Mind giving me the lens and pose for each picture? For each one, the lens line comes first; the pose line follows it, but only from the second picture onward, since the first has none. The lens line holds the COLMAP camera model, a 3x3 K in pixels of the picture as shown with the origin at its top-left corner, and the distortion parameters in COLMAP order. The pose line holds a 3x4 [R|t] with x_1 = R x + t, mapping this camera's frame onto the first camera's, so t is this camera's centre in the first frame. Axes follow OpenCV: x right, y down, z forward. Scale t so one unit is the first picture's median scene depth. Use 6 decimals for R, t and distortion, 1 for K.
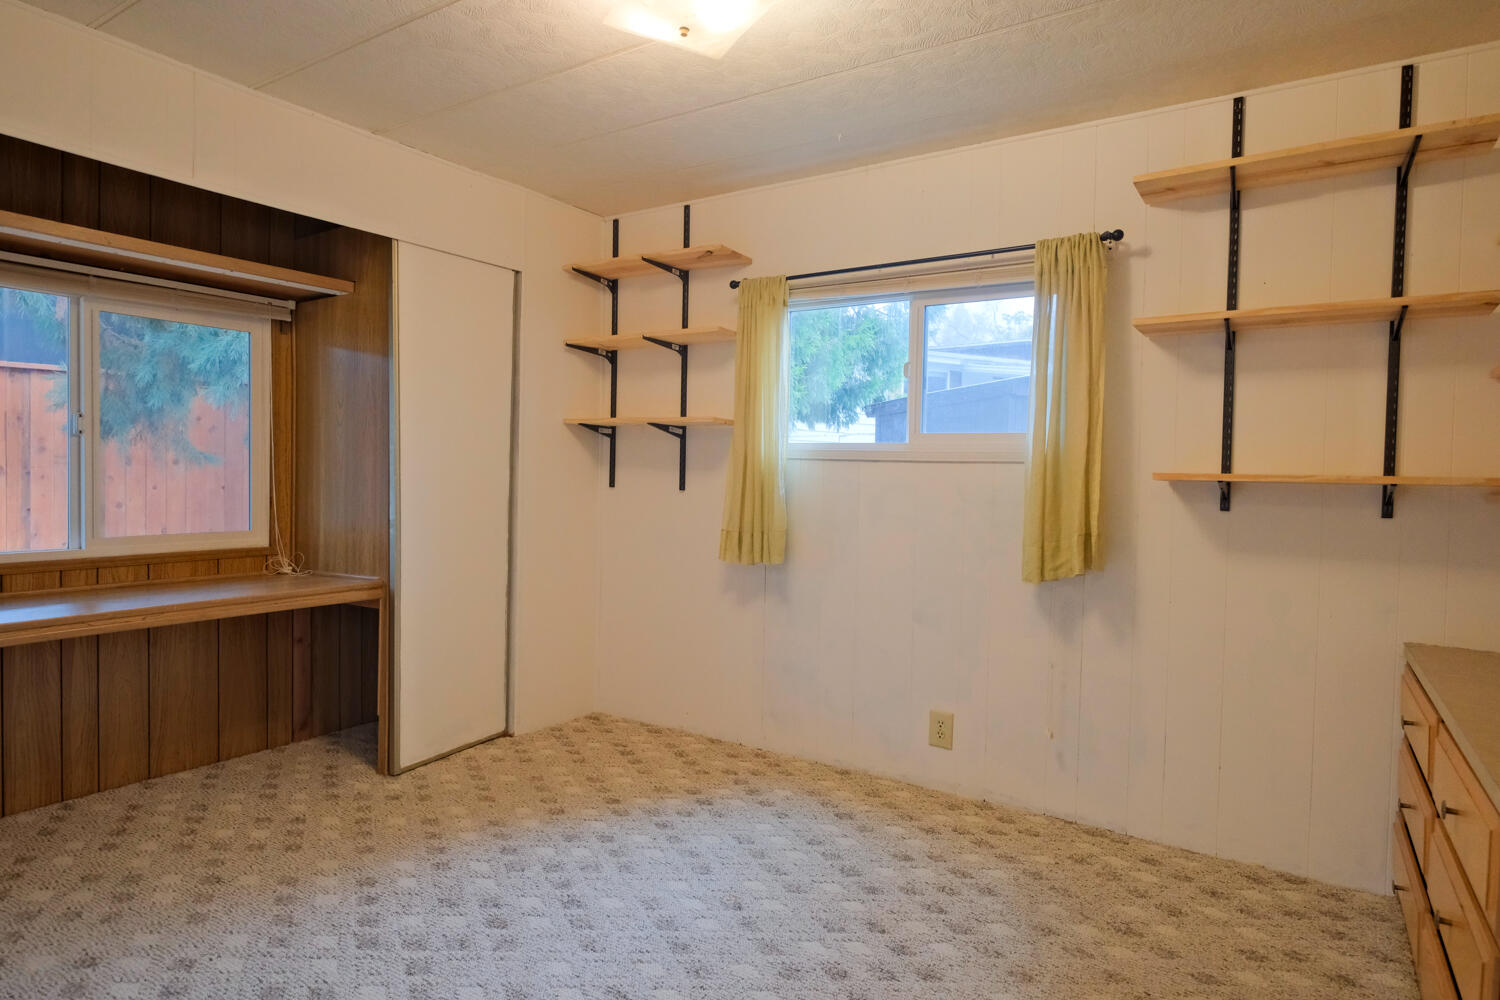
lens RADIAL K [[833.0, 0, 744.7], [0, 833.0, 499.3], [0, 0, 1]] dist [-0.001299, -0.002196]
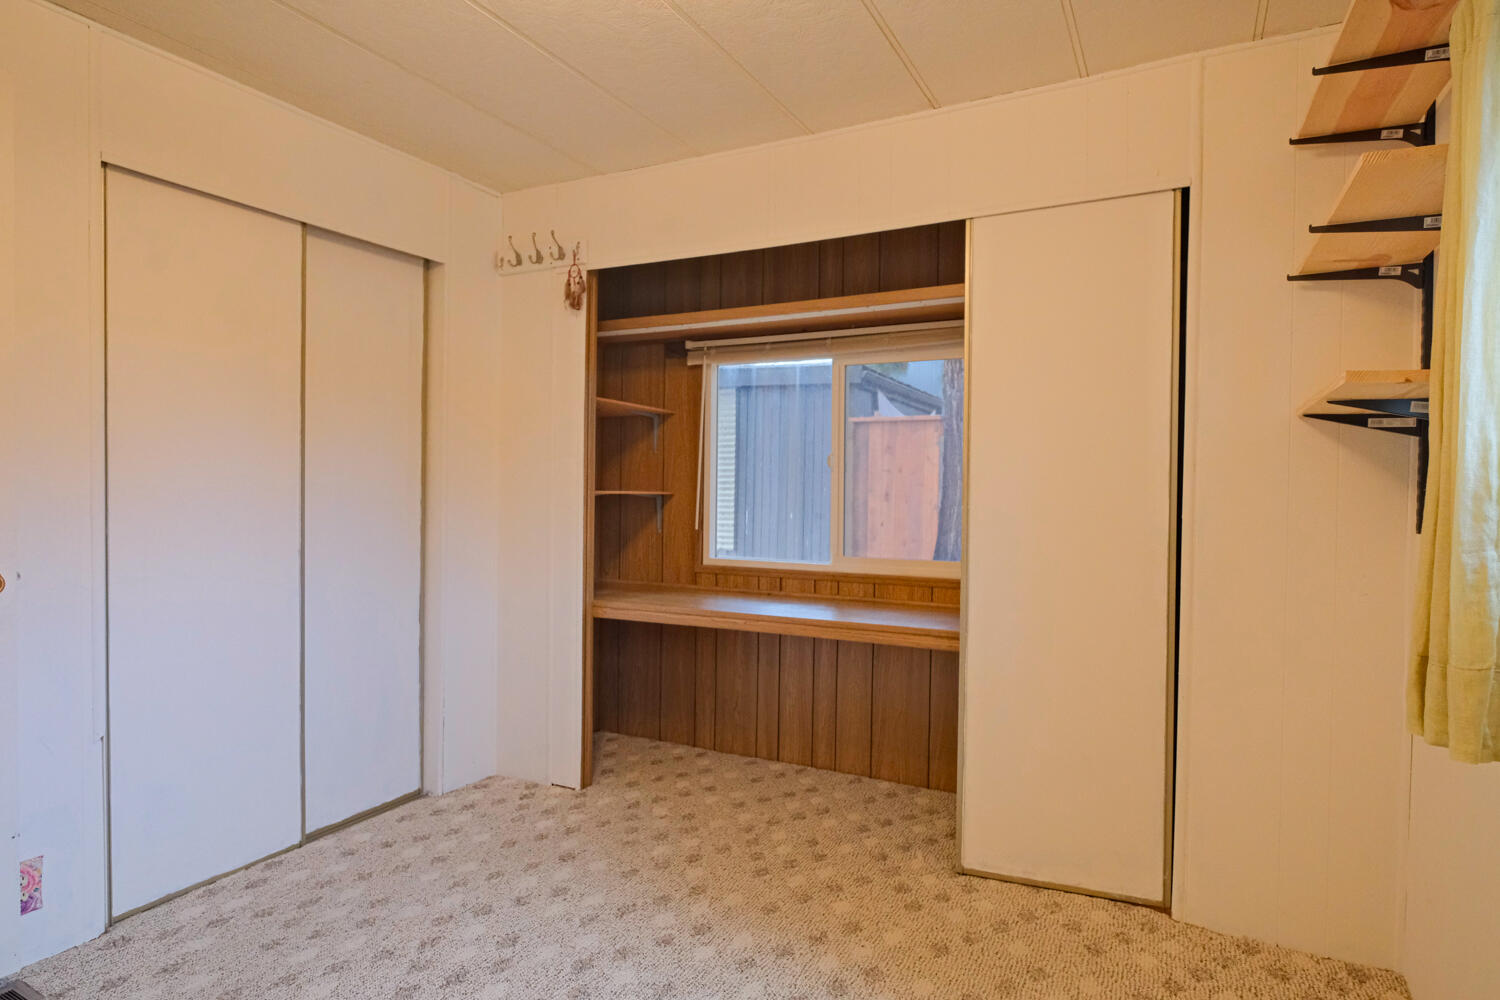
lens RADIAL K [[833.0, 0, 751.0], [0, 833.0, 494.0], [0, 0, 1]] dist [-0.001299, -0.002196]
pose [[0.110726, -0.013447, -0.993760, 0.432572], [-0.043099, 0.998903, -0.018318, -0.016602], [0.992916, 0.044858, 0.110025, 0.807623]]
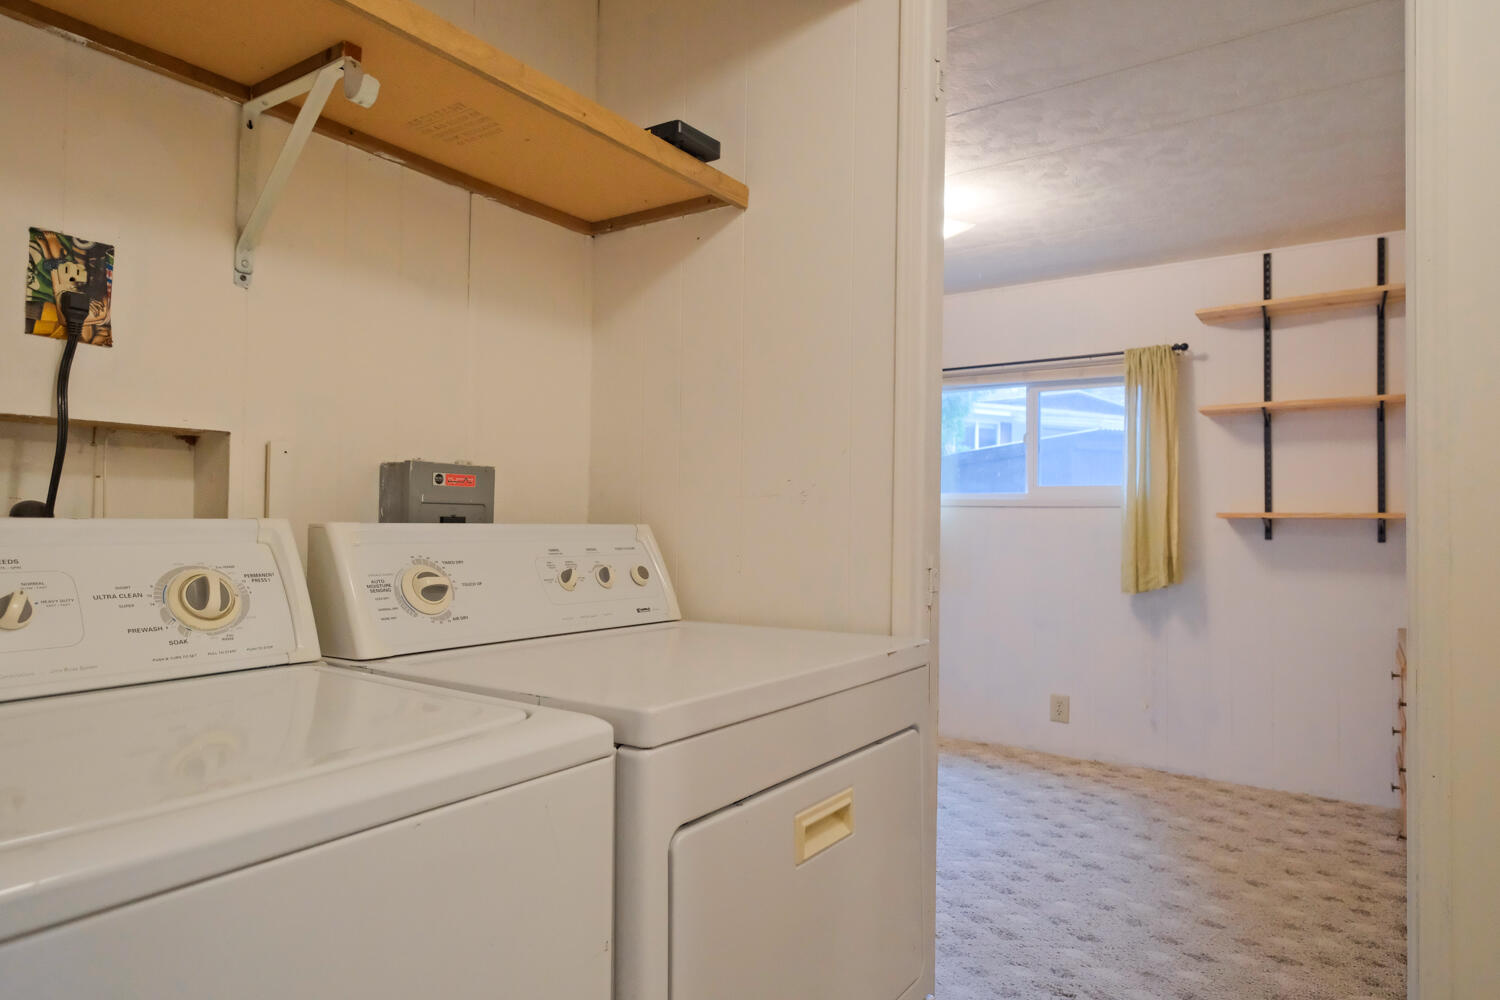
lens RADIAL K [[870.8, 0, 748.3], [0, 870.8, 503.3], [0, 0, 1]] dist [0.003054, 0.000398]
pose [[0.999612, -0.007312, -0.026895, -0.260685], [0.005727, 0.998269, -0.058536, 0.033425], [0.027277, 0.058360, 0.997923, -0.495003]]
